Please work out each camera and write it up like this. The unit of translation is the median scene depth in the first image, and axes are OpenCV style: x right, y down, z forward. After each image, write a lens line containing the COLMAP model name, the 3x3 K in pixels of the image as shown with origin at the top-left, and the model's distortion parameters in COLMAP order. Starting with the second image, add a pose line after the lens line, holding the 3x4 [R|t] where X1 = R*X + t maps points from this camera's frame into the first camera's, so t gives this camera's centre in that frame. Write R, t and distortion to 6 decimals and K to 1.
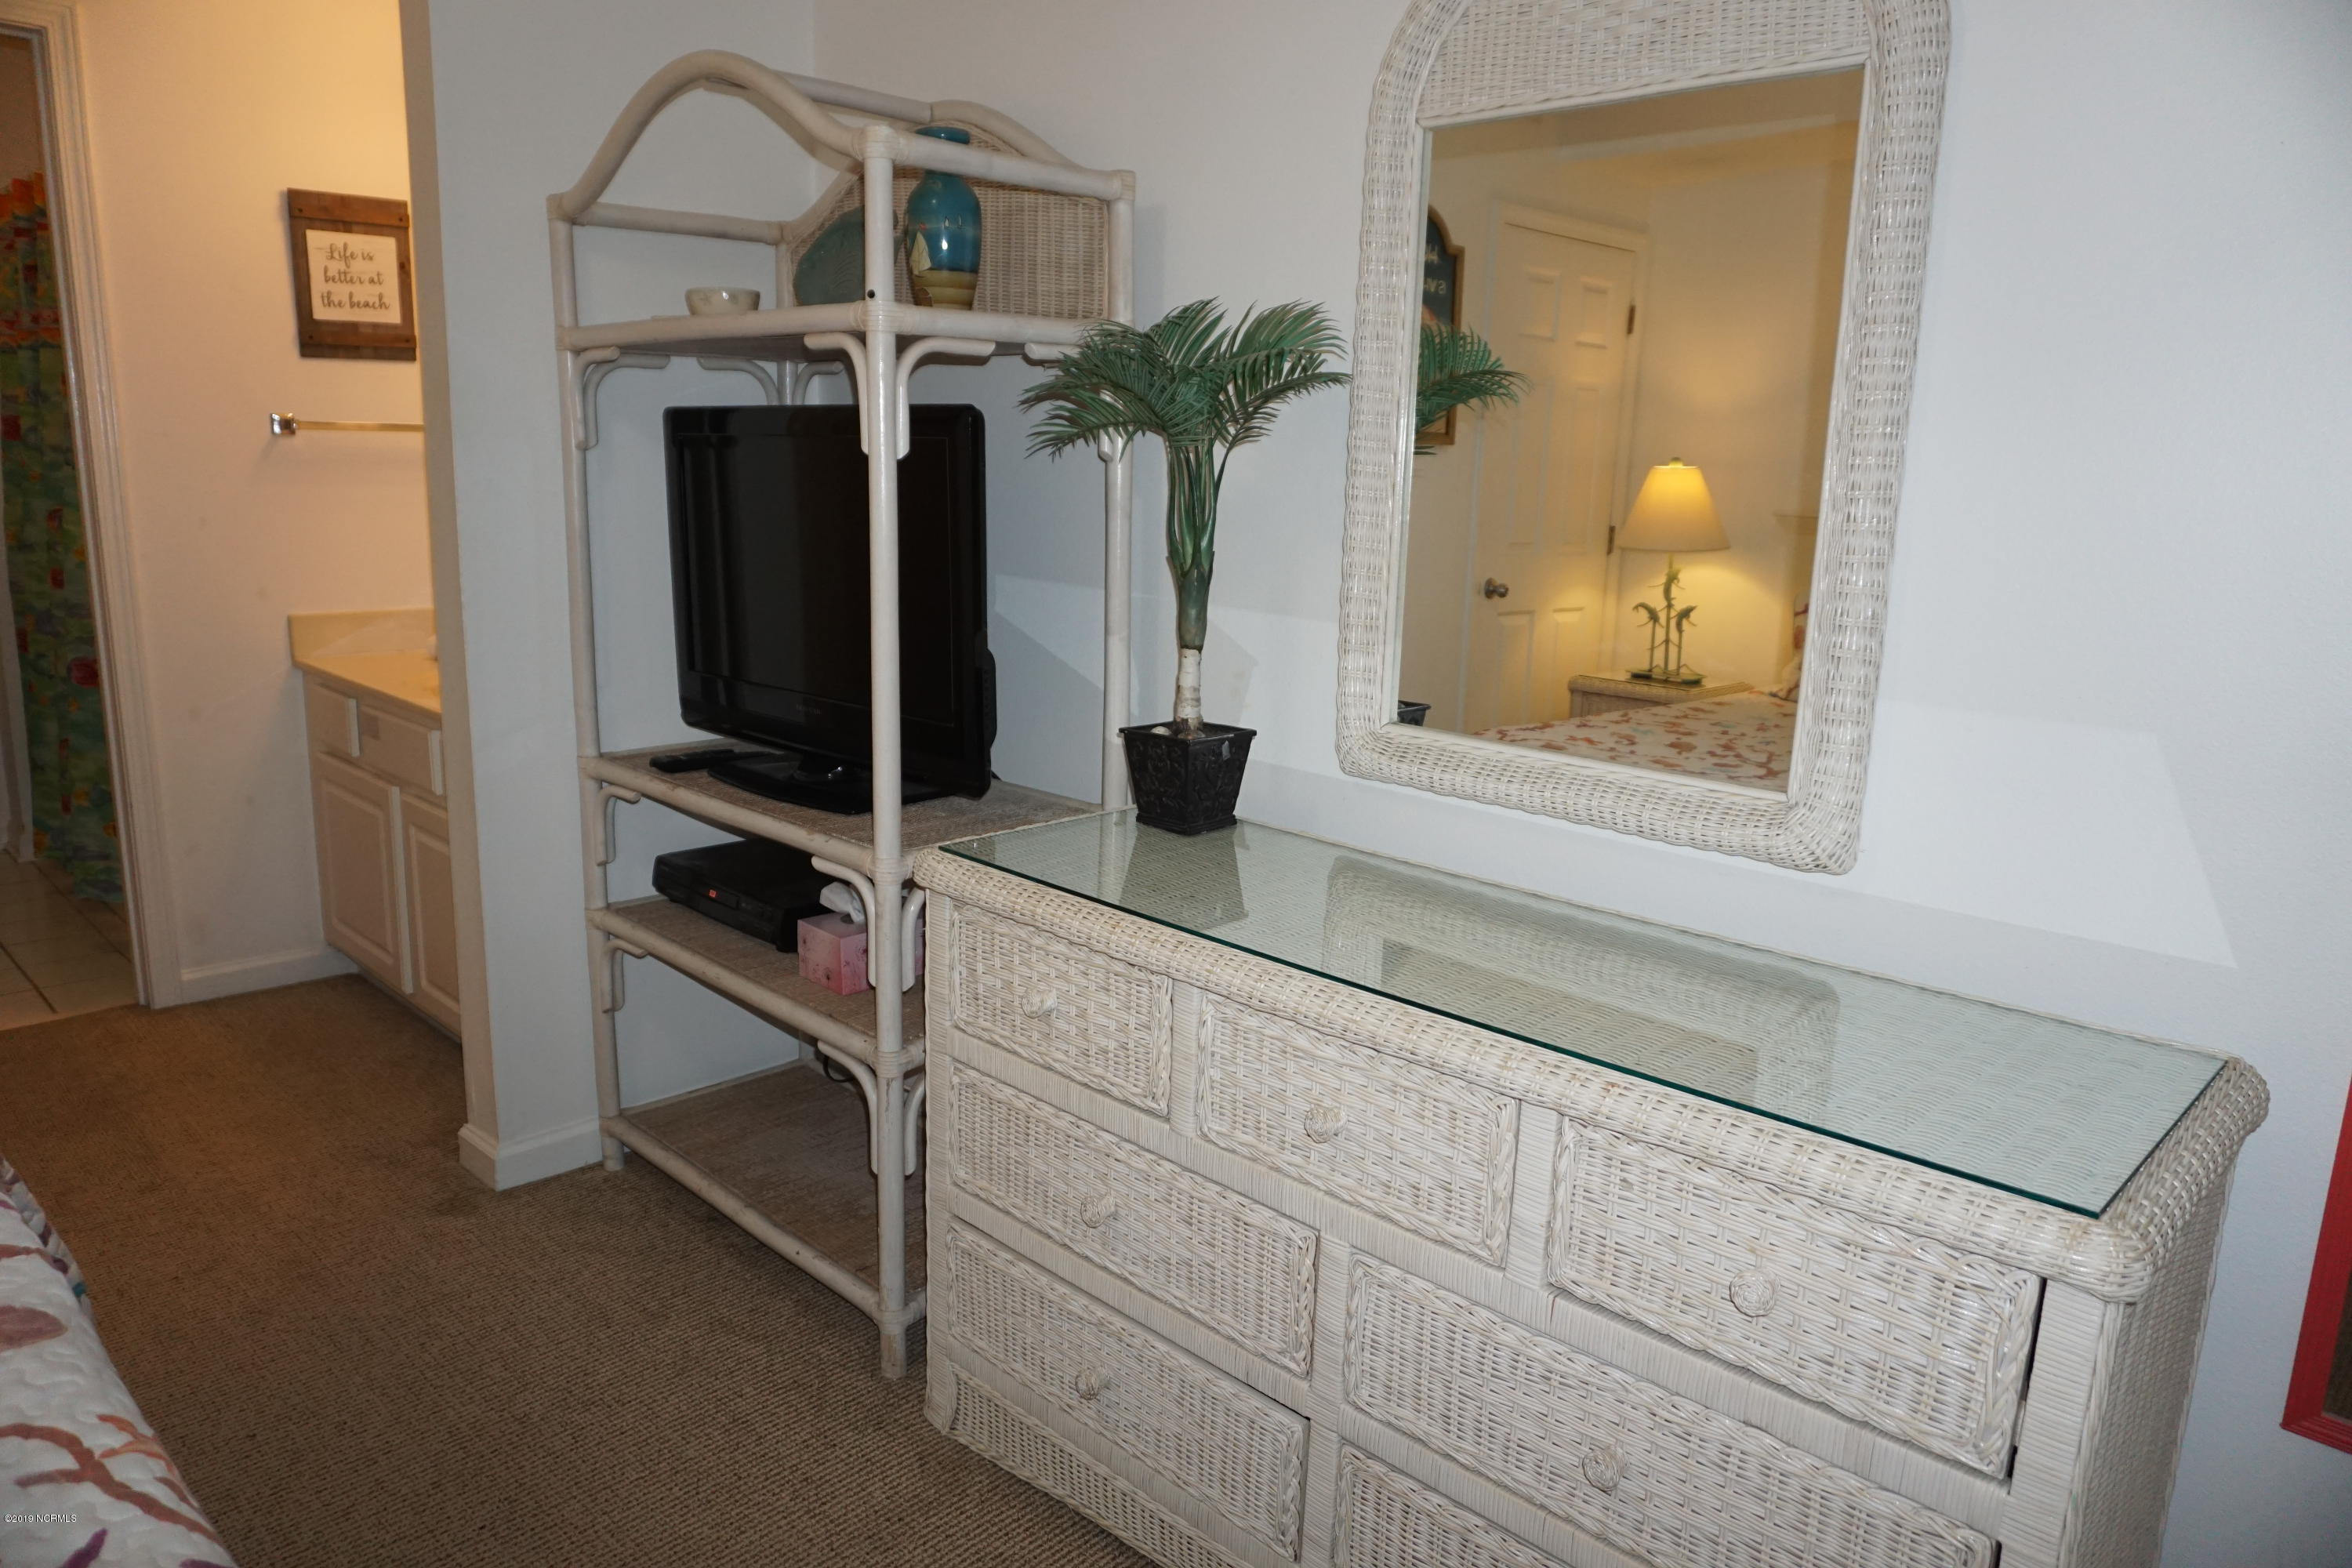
lens RADIAL K [[1554.2, 0, 1186.7], [0, 1554.2, 794.7], [0, 0, 1]] dist [-0.050398, 0.042672]
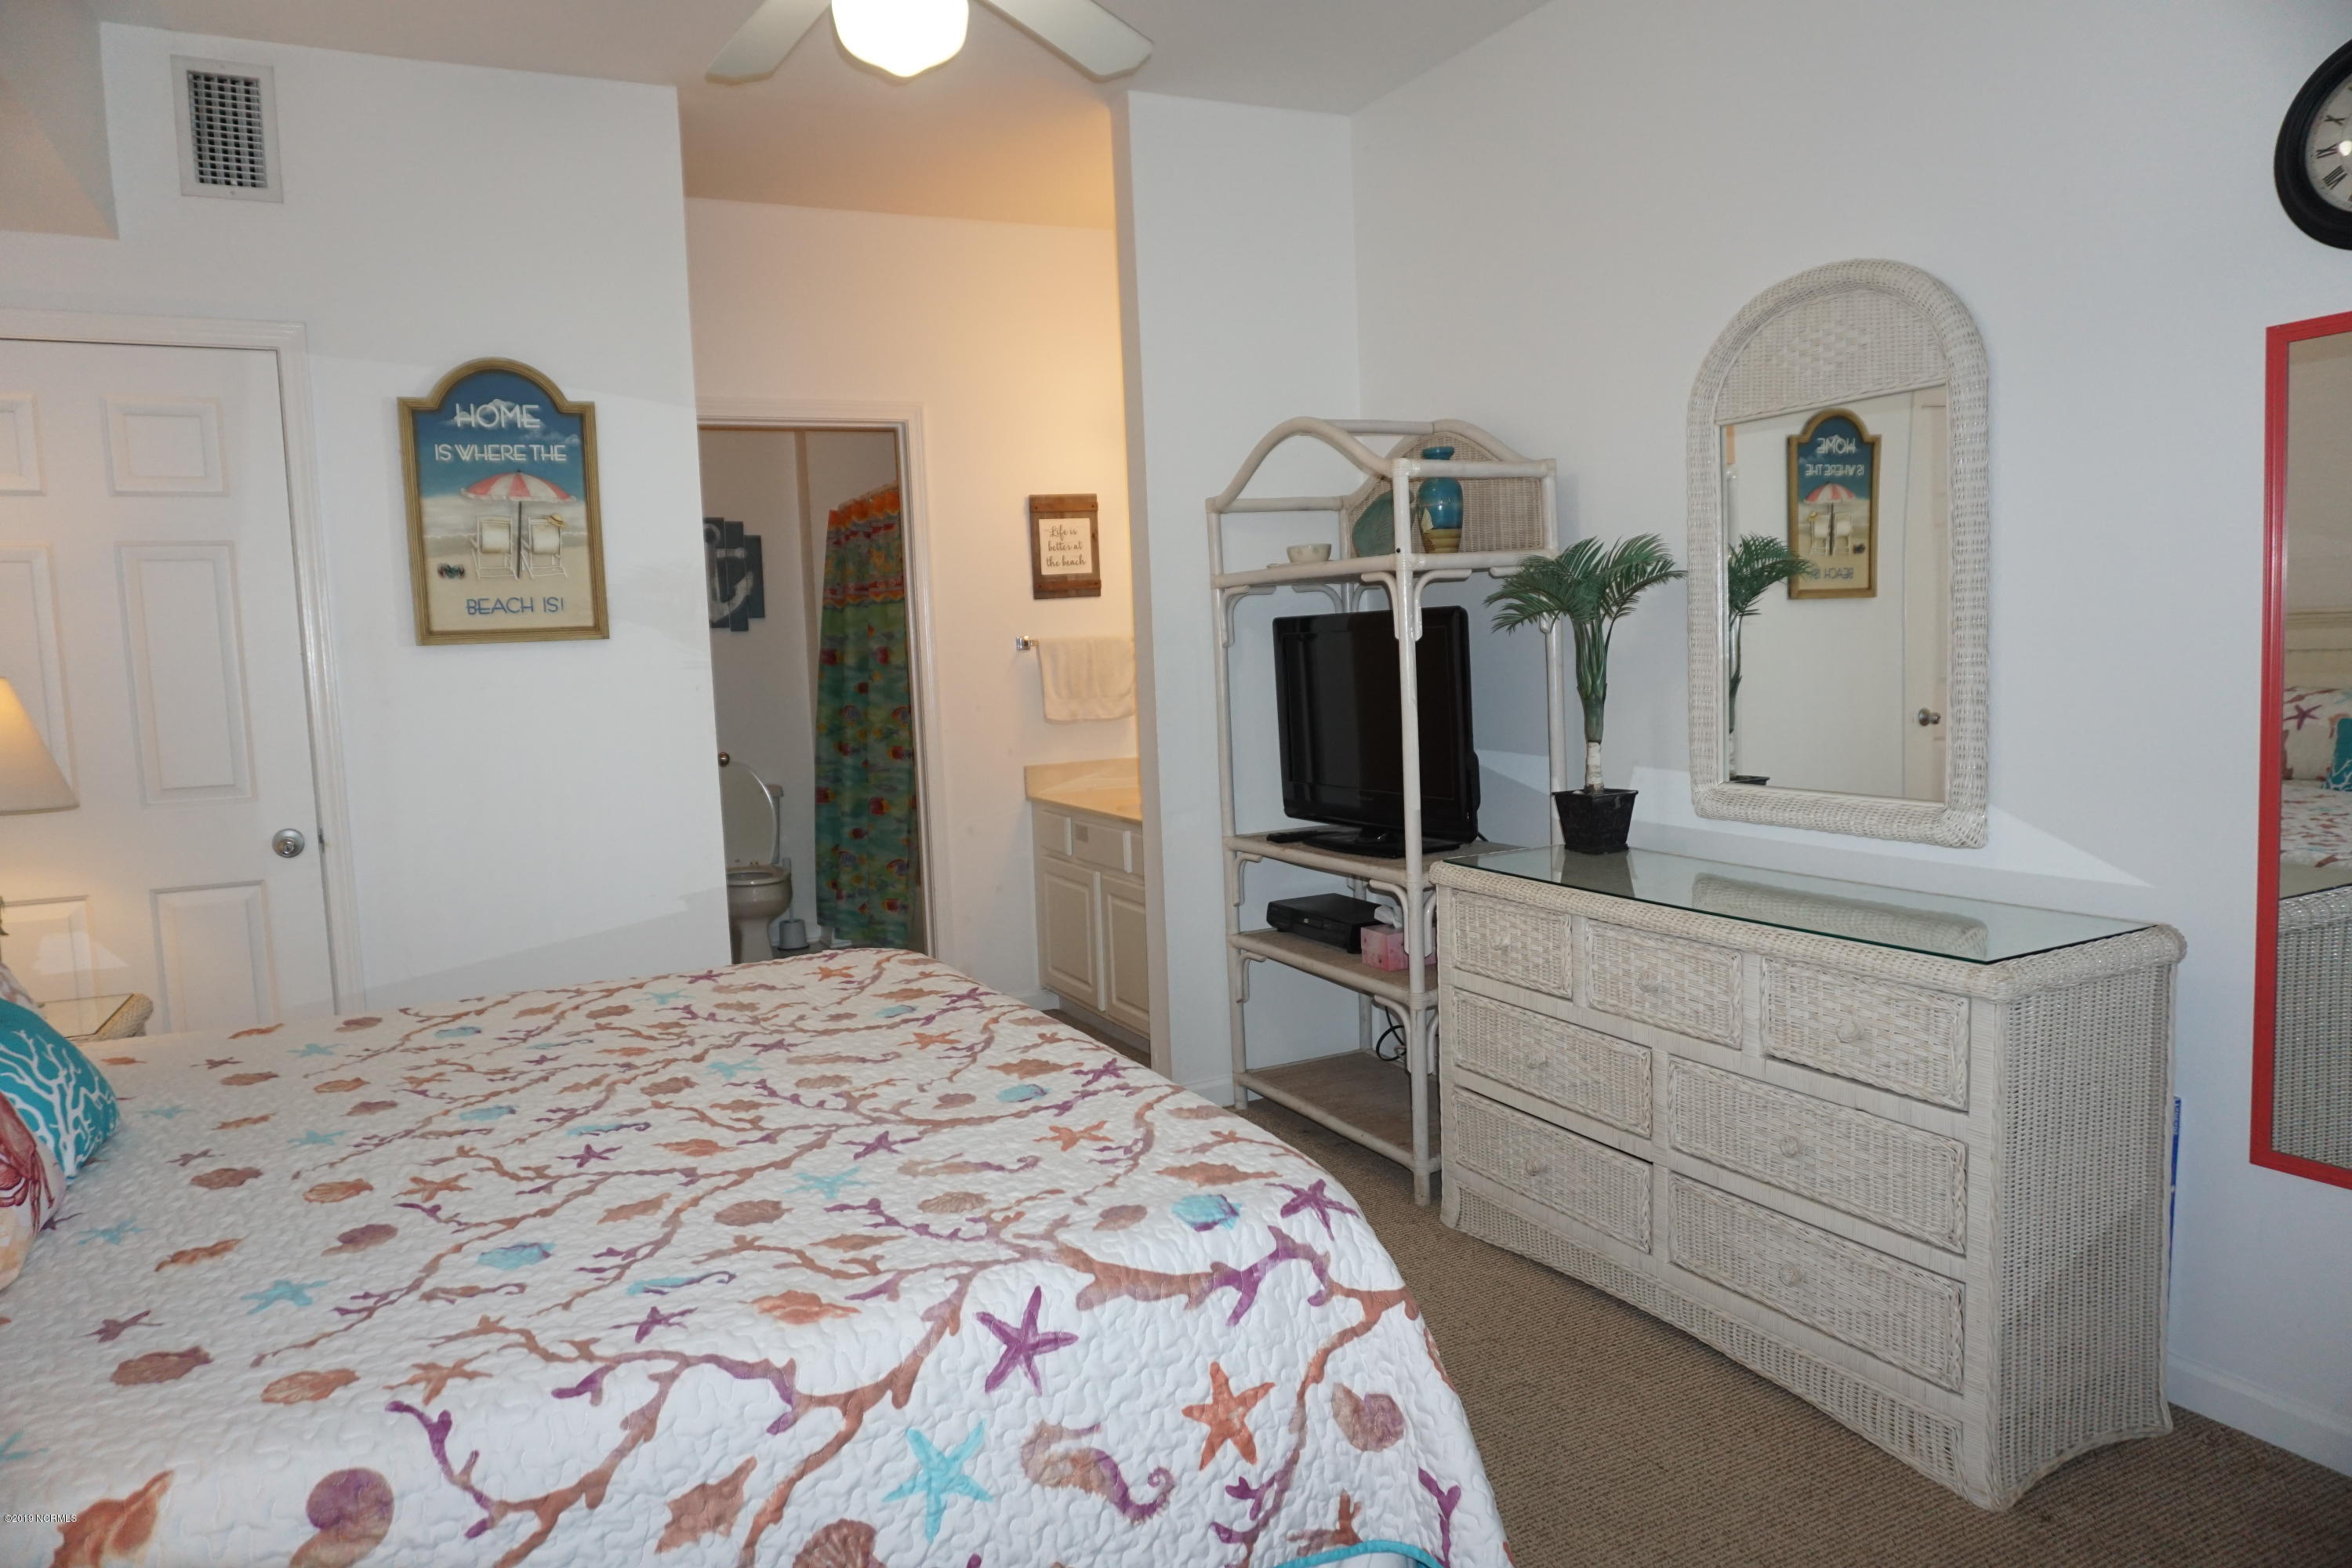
lens RADIAL K [[1554.2, 0, 1186.7], [0, 1554.2, 794.7], [0, 0, 1]] dist [-0.050398, 0.042672]
pose [[0.941520, -0.037563, -0.334856, 0.134627], [0.000568, 0.993942, -0.109900, 0.132304], [0.336956, 0.103283, 0.935838, -0.633961]]
